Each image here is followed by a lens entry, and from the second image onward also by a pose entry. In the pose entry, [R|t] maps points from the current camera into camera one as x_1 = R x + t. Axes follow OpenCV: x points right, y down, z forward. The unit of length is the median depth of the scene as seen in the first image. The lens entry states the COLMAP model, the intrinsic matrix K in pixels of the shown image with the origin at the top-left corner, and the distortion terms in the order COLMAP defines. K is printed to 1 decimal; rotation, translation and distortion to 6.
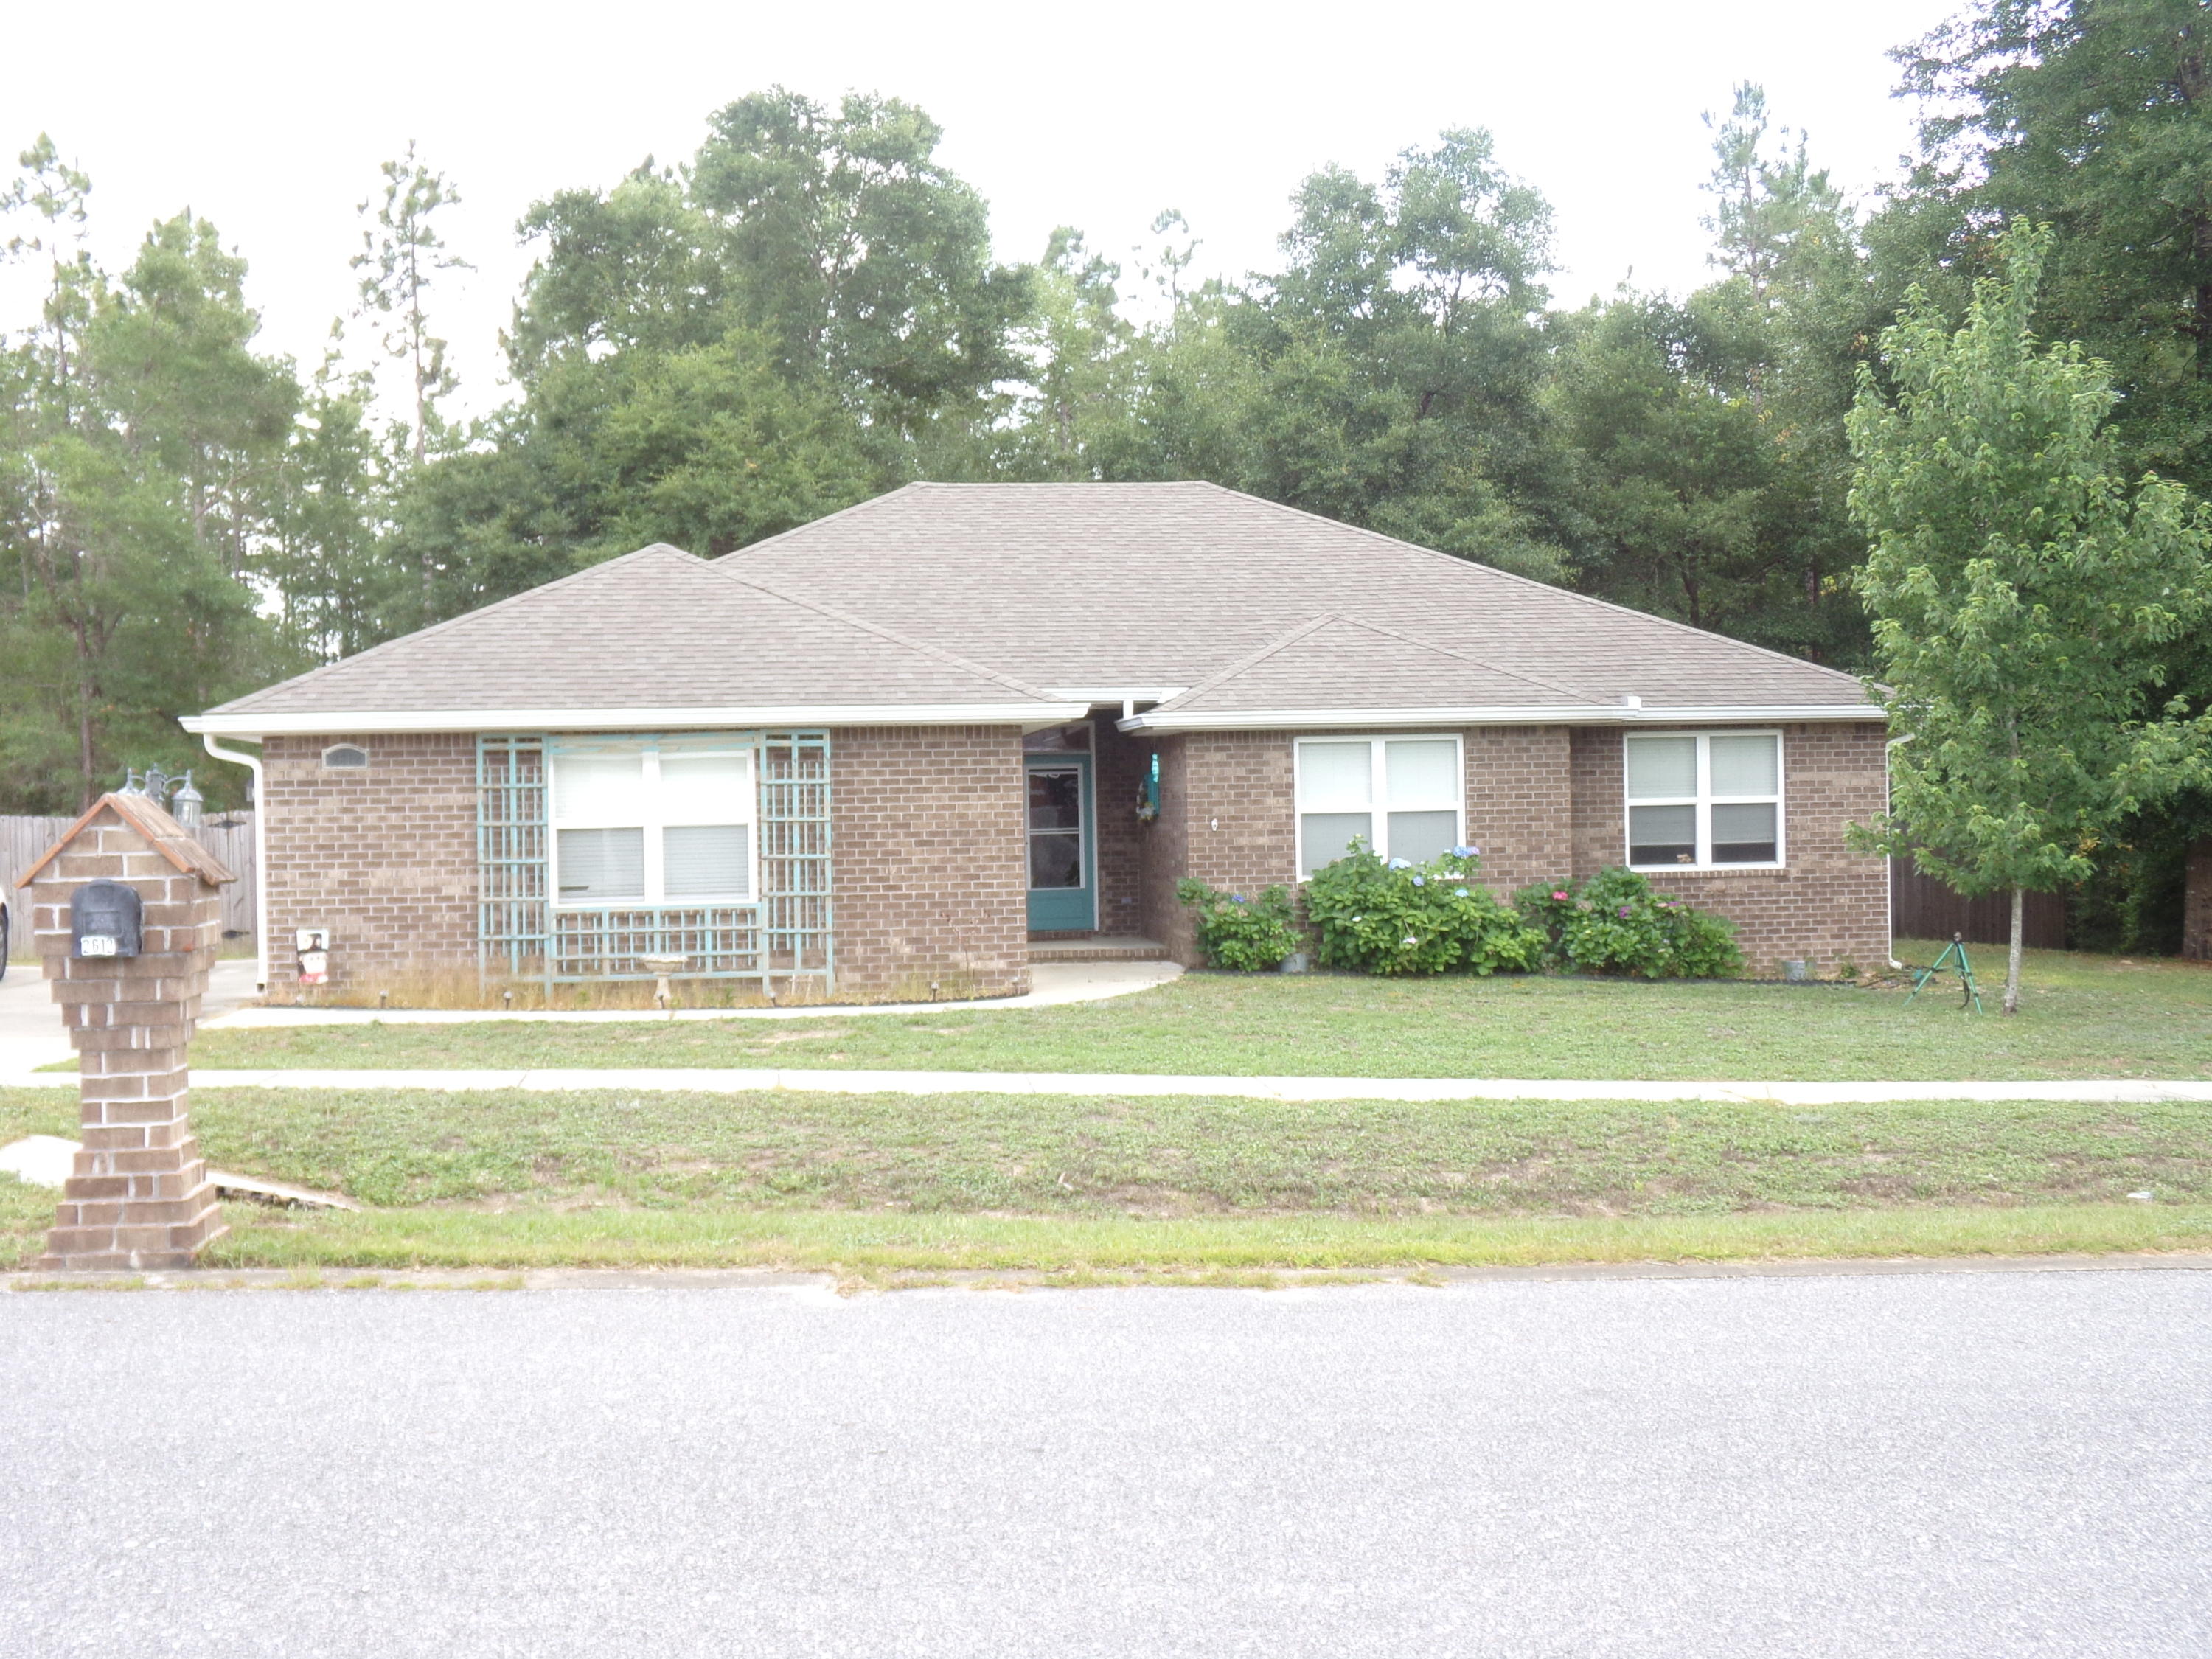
lens RADIAL K [[2614.8, 0, 1106.0], [0, 2614.8, 829.5], [0, 0, 1]] dist [0.161344, -1.117228]
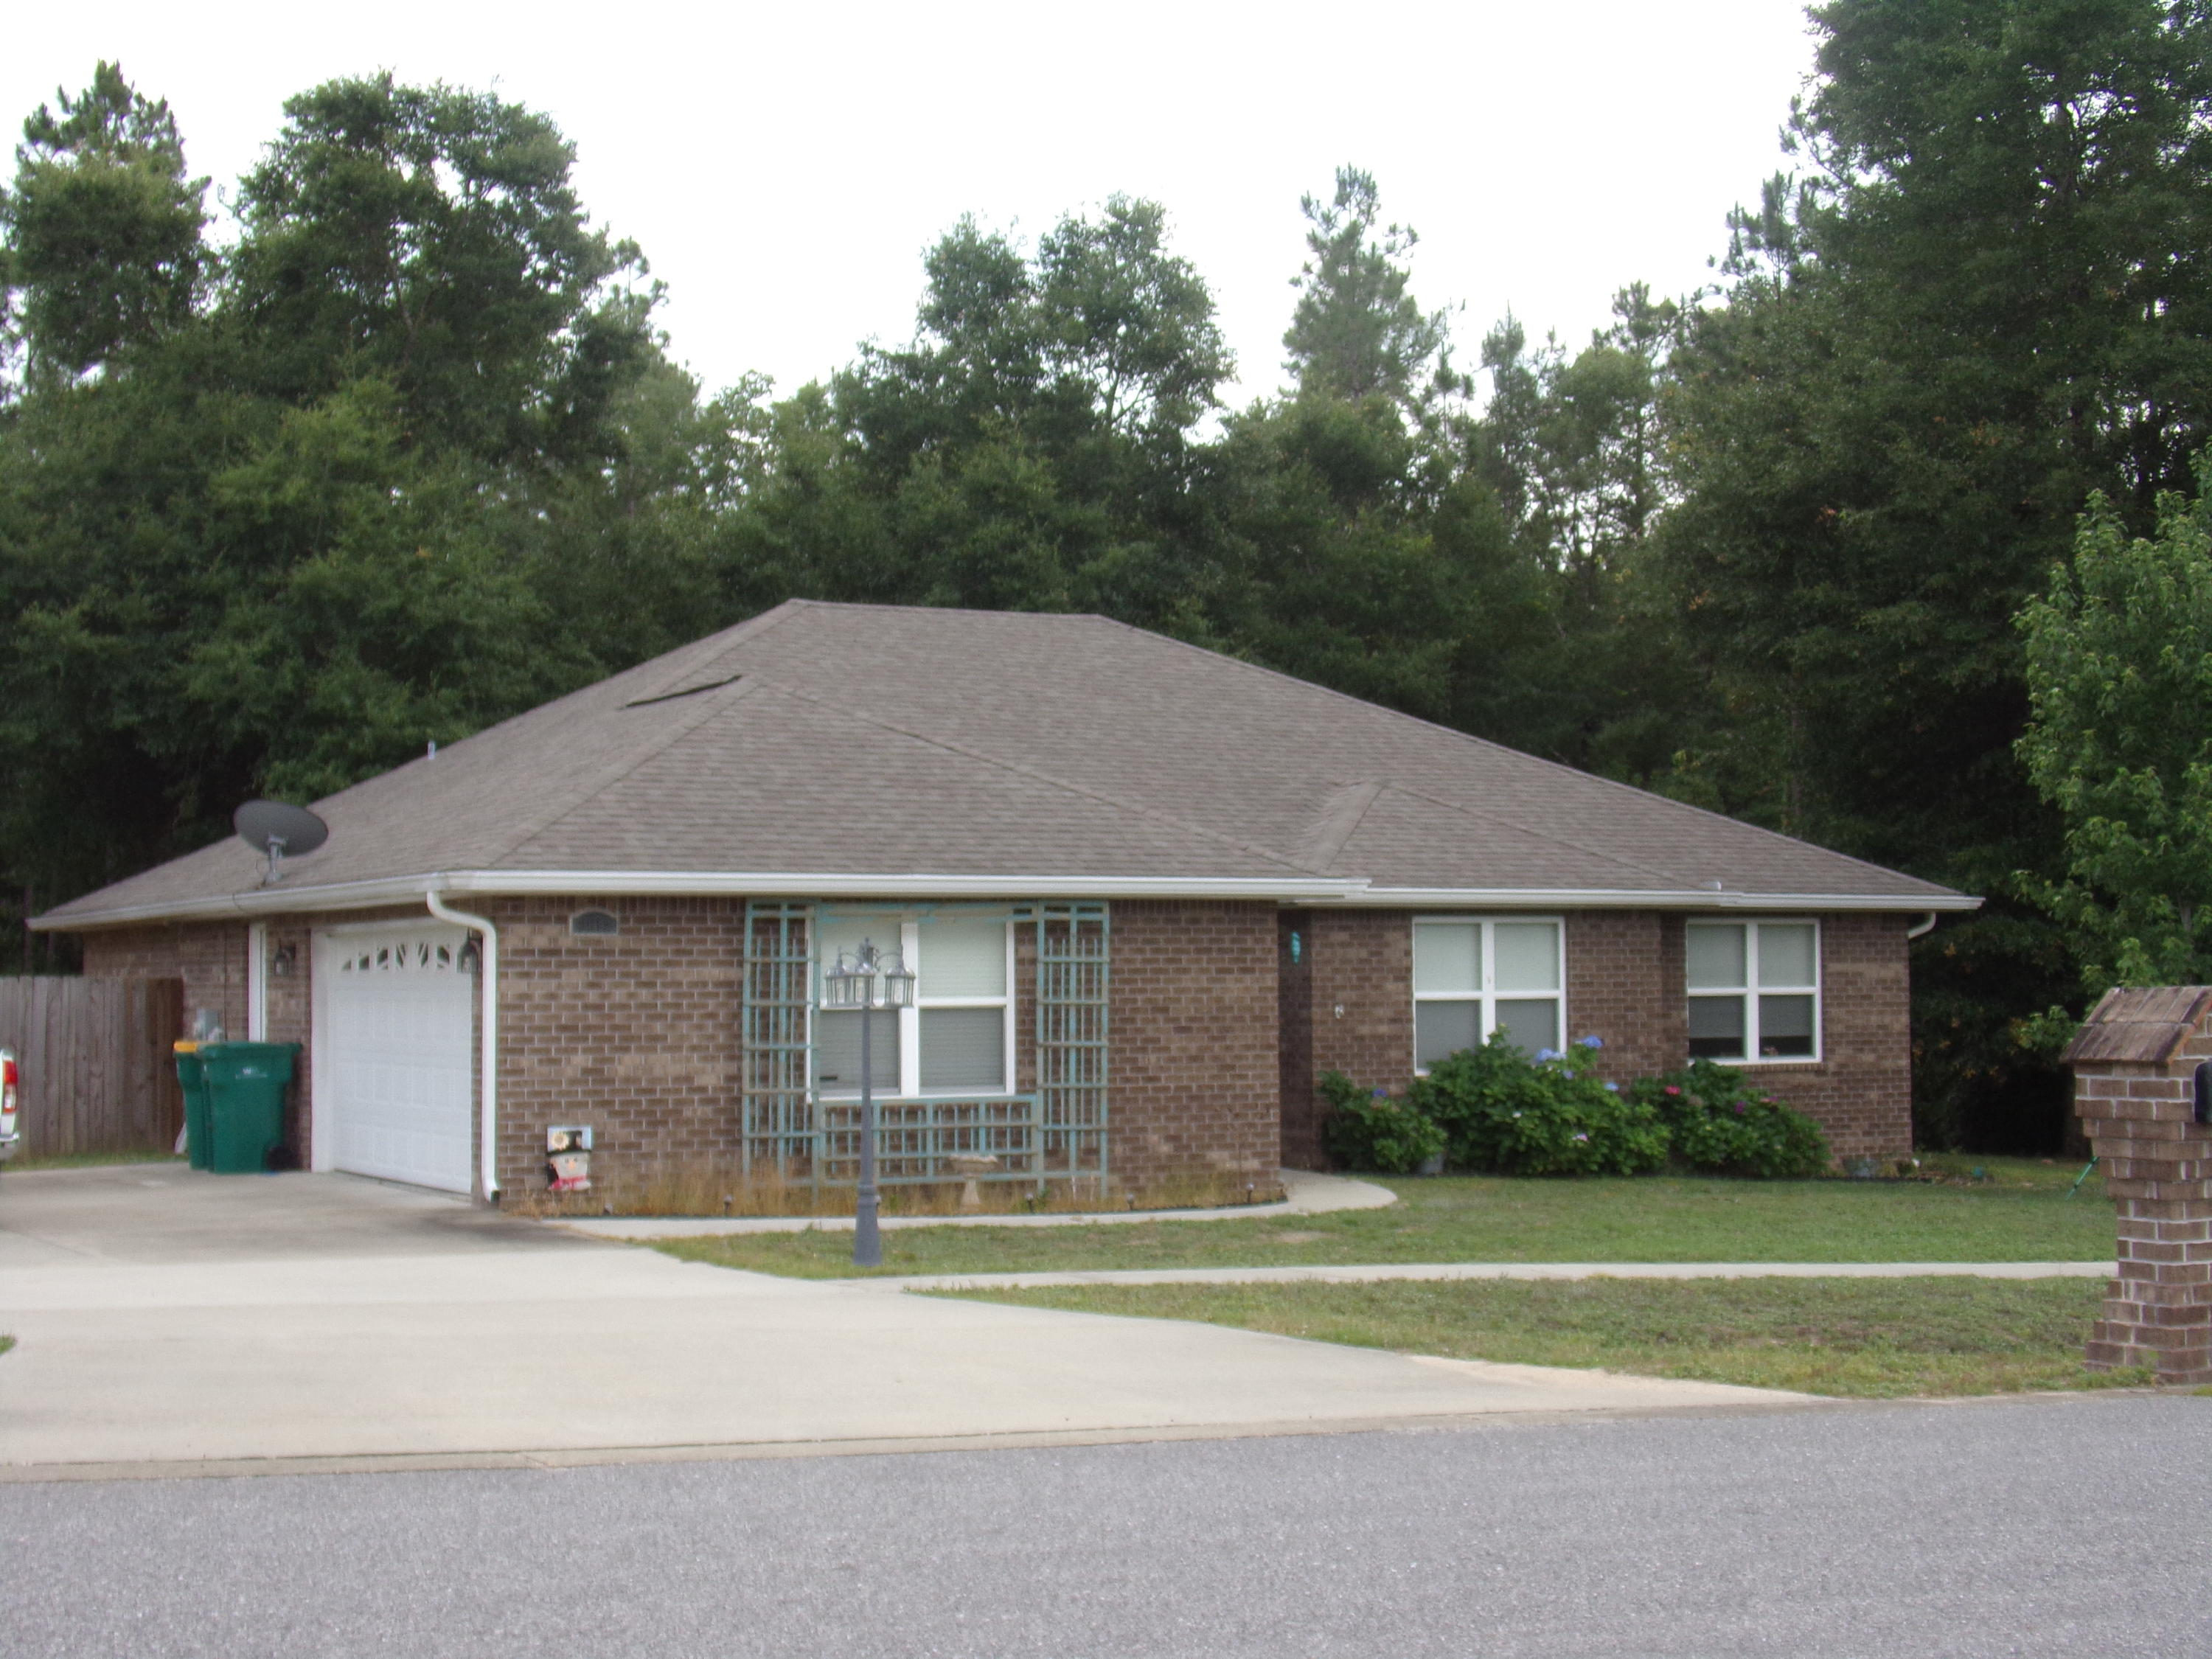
lens RADIAL K [[3583.7, 0, 1106.0], [0, 3583.7, 829.5], [0, 0, 1]] dist [-0.010633, 0.025509]
pose [[0.921114, 0.029942, 0.388140, -0.582773], [-0.009806, 0.998506, -0.053755, 0.003066], [-0.389170, 0.045708, 0.920031, -0.129374]]
